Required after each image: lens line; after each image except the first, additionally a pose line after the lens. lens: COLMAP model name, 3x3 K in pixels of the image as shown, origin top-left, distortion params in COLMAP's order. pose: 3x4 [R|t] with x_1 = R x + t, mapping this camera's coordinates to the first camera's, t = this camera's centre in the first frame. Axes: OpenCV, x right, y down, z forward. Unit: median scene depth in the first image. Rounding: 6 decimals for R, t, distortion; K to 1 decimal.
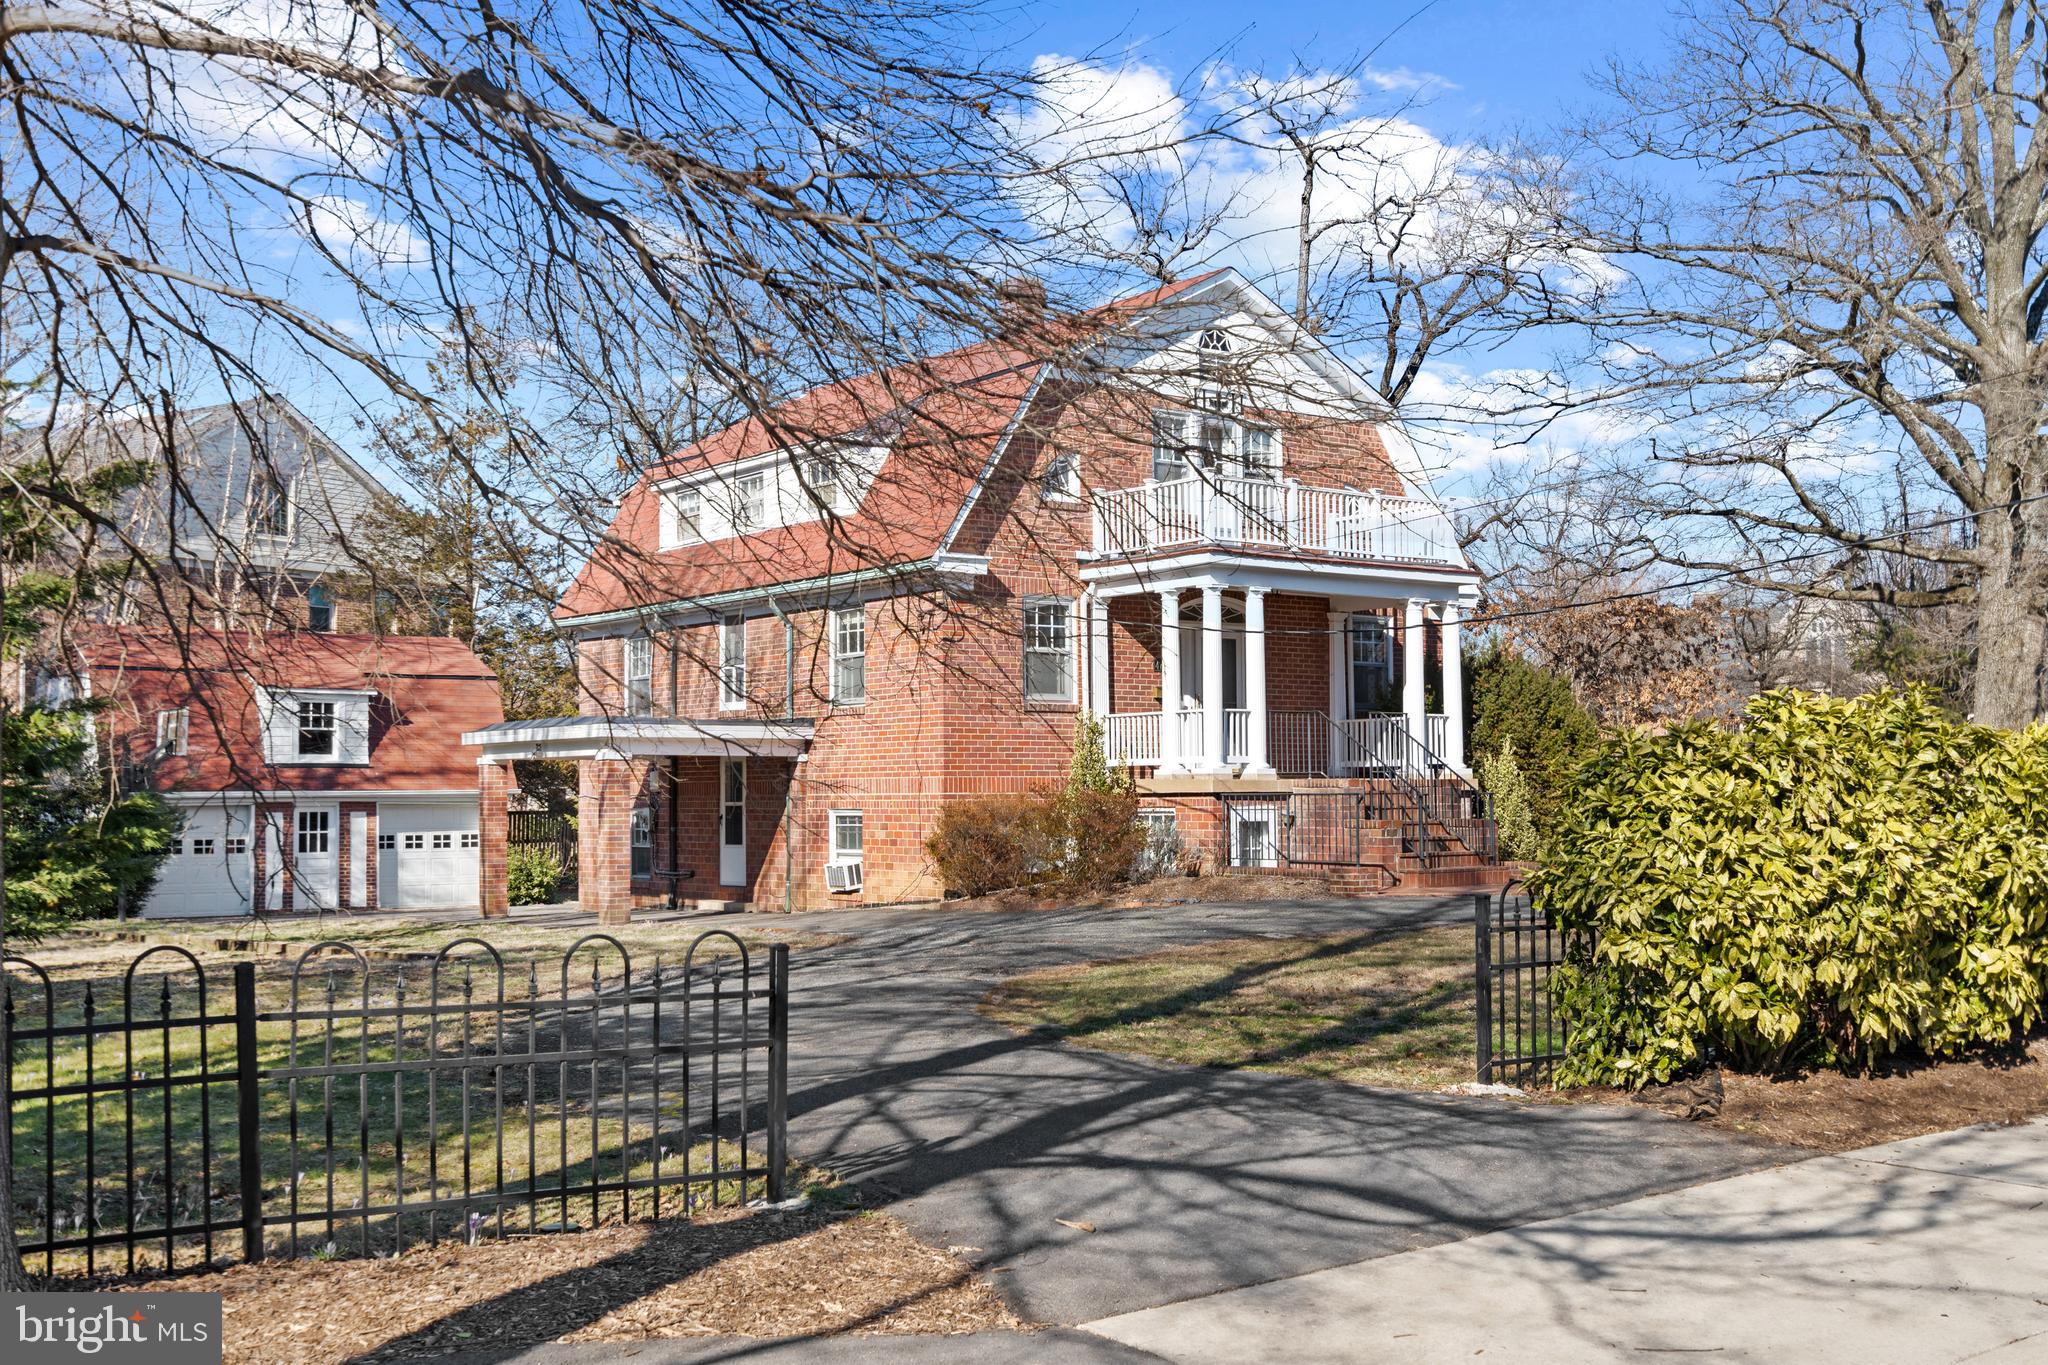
lens RADIAL K [[2046.2, 0, 1016.8], [0, 2046.2, 676.3], [0, 0, 1]] dist [0.039329, 0.000000]
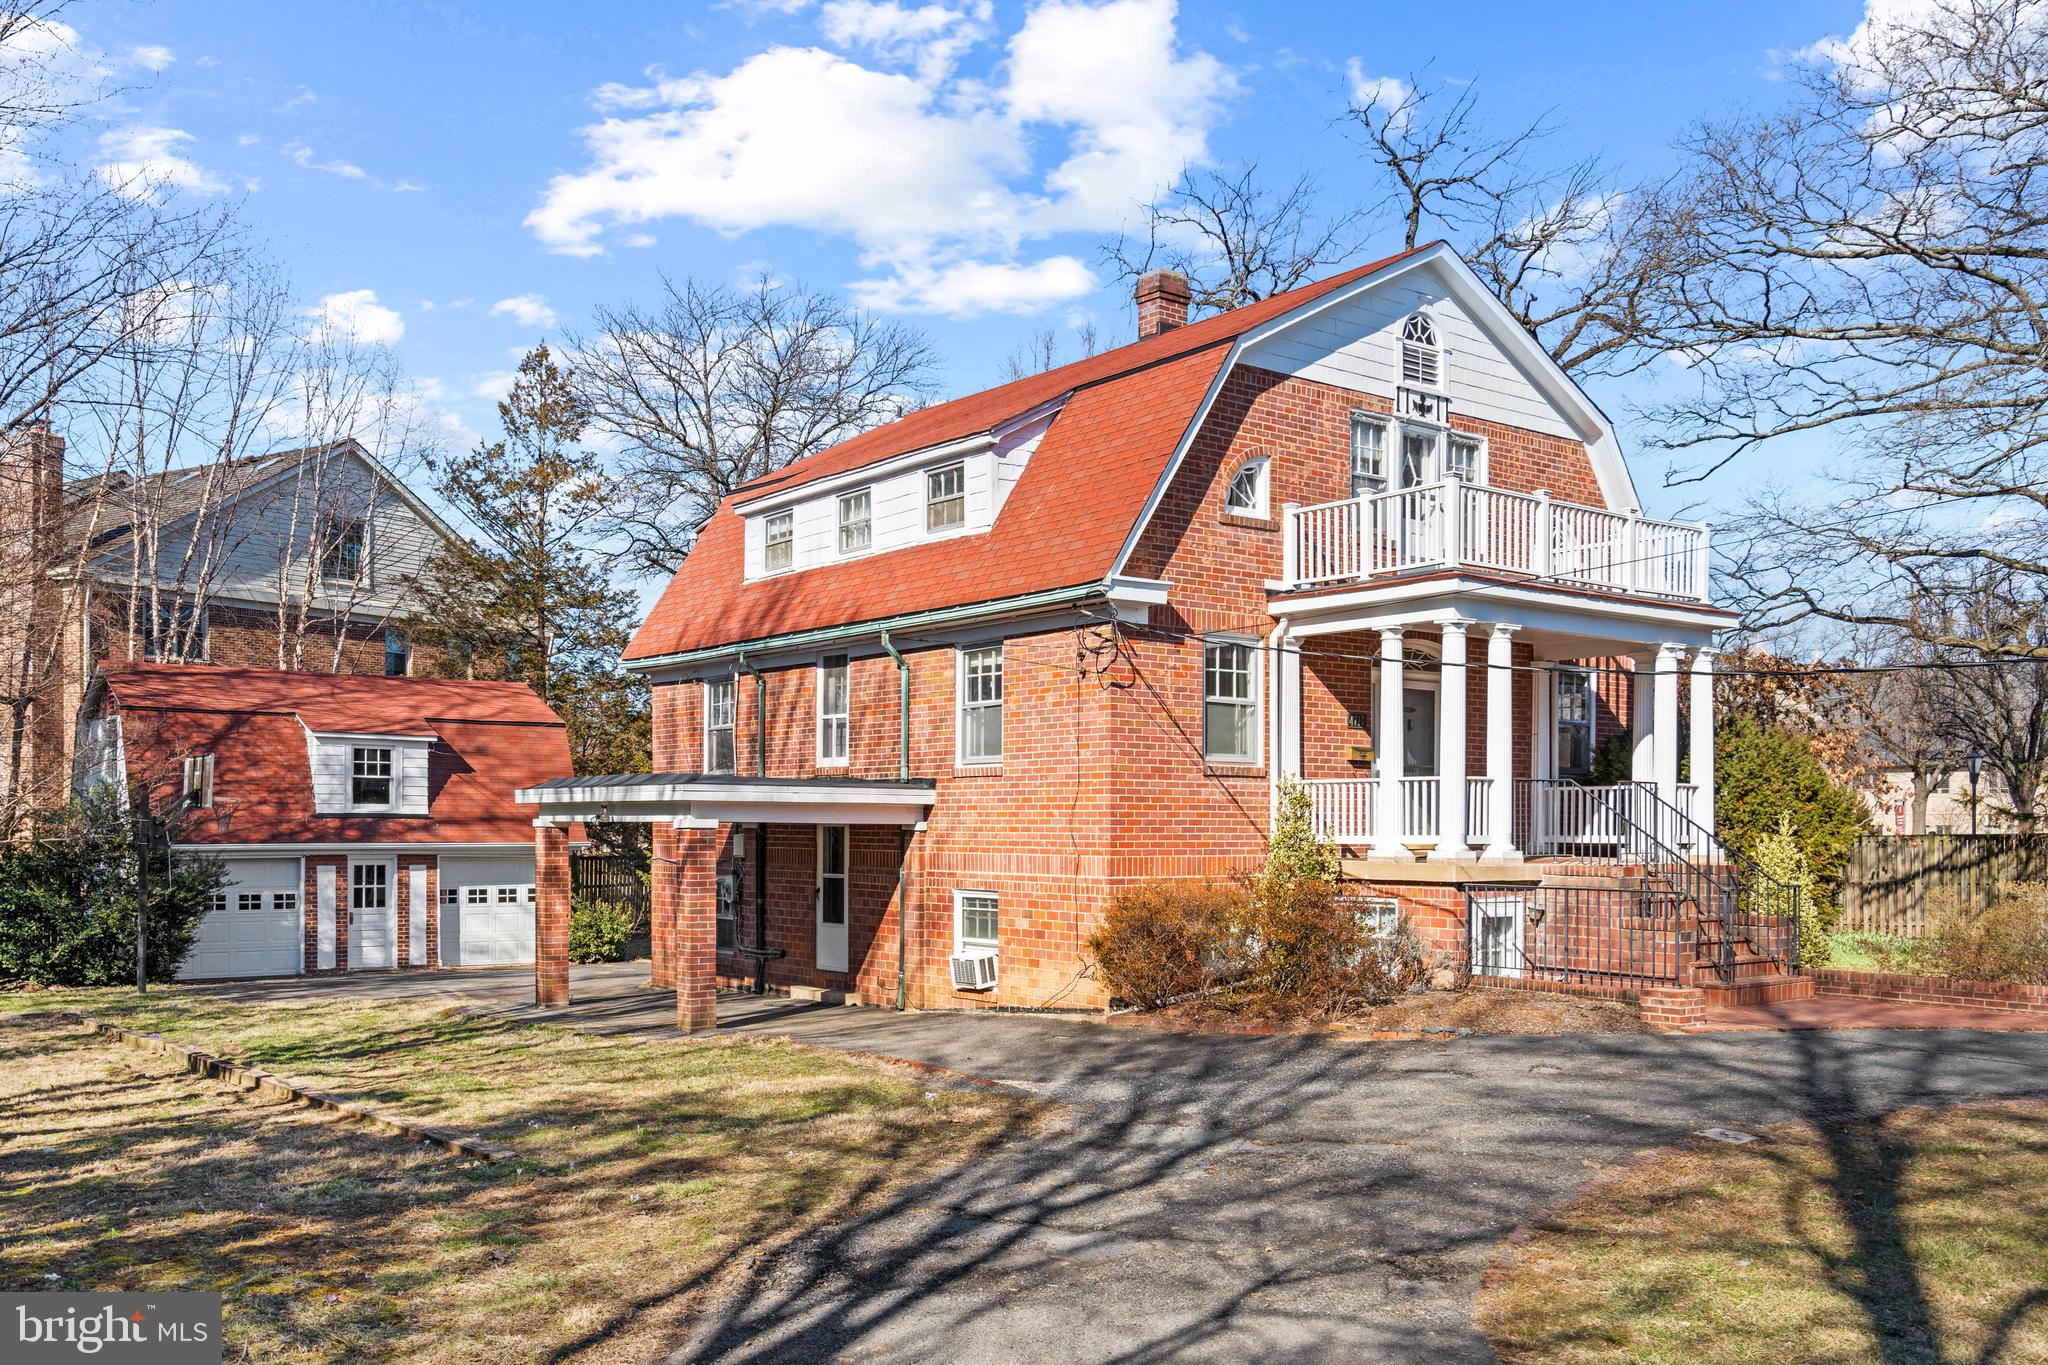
lens RADIAL K [[1702.4, 0, 1040.5], [0, 1702.4, 801.5], [0, 0, 1]] dist [0.001831, 0.004588]
pose [[0.999806, 0.011841, 0.015750, -0.064563], [-0.012510, 0.998993, 0.043091, -0.000746], [-0.015224, -0.043279, 0.998947, 0.295216]]
